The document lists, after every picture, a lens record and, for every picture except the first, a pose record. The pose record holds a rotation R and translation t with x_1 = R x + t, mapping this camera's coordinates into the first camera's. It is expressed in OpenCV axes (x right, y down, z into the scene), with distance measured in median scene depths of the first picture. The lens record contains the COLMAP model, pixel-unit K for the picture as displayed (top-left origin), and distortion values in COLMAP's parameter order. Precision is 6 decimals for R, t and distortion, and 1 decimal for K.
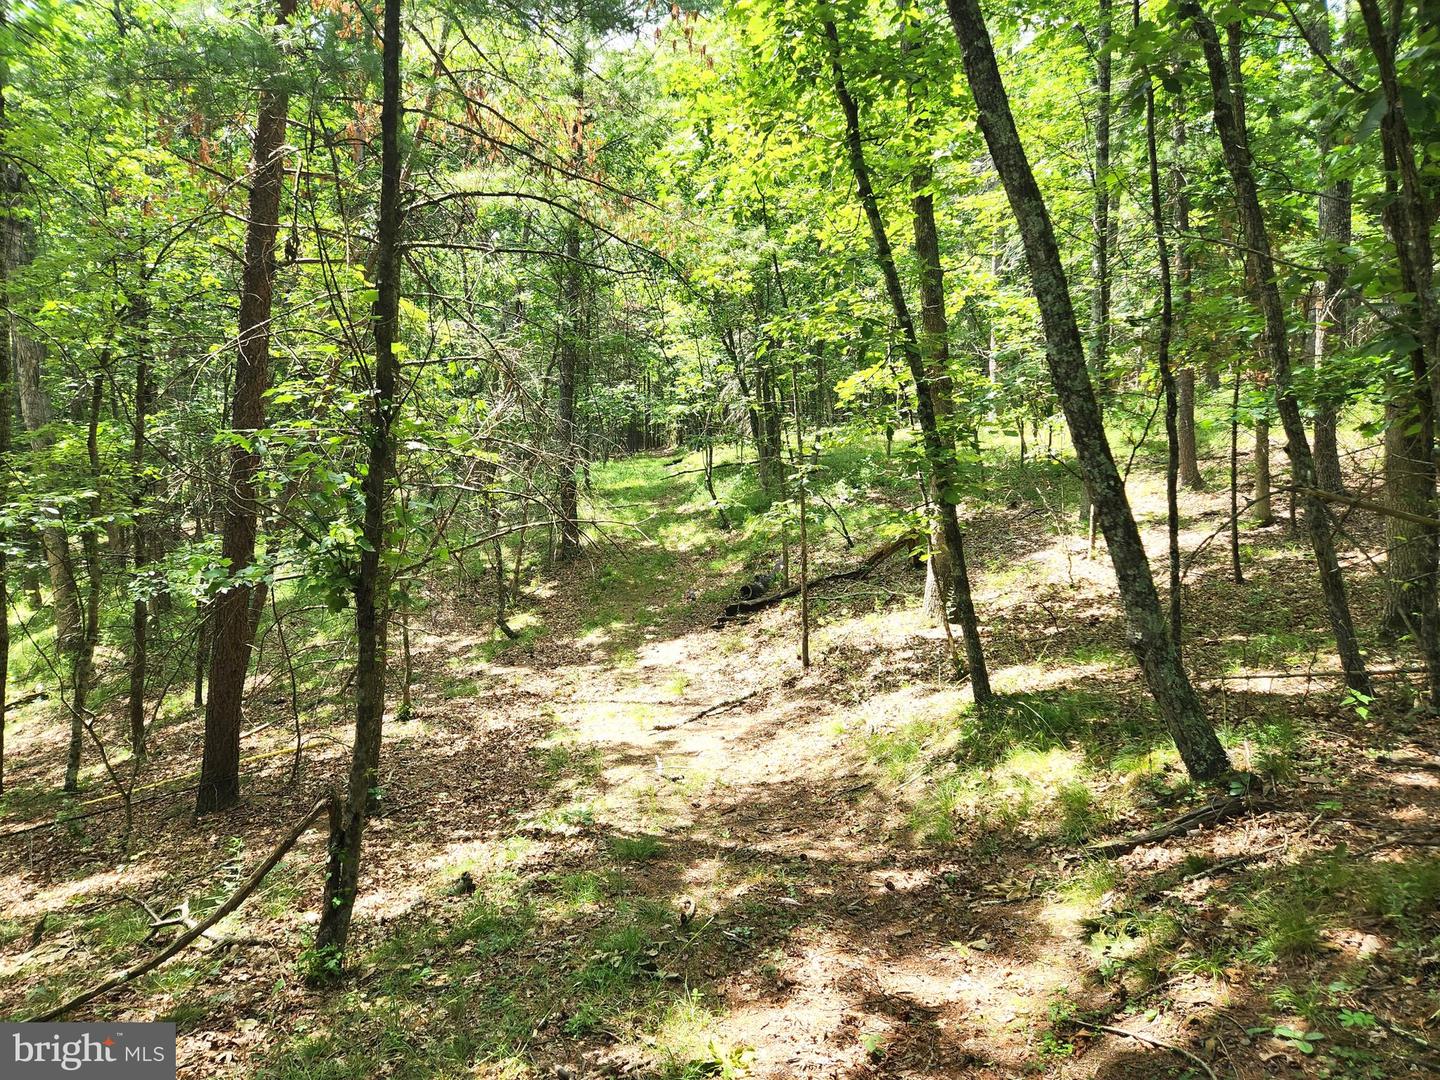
lens RADIAL K [[948.4, 0, 719.1], [0, 948.4, 540.2], [0, 0, 1]] dist [0.002802, -0.001642]
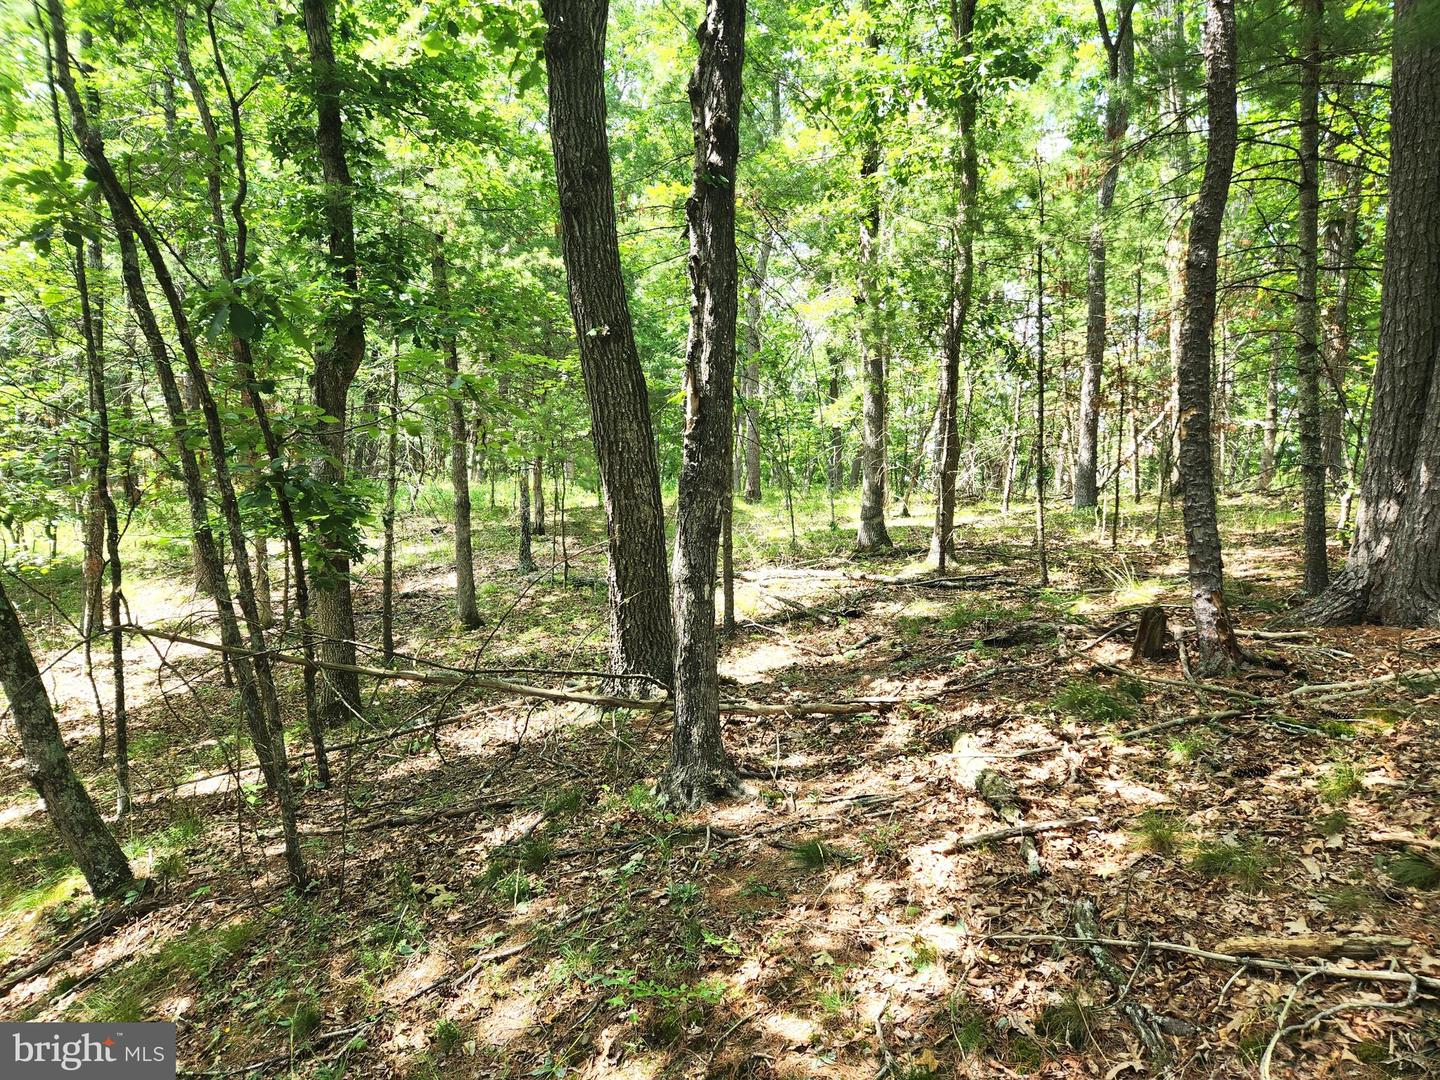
lens RADIAL K [[948.4, 0, 721.1], [0, 948.4, 541.1], [0, 0, 1]] dist [0.002802, -0.001642]
pose [[0.608952, 0.012528, 0.793108, 0.089854], [0.065687, 0.995644, -0.066162, -0.027386], [-0.790483, 0.092386, 0.605477, -0.229192]]
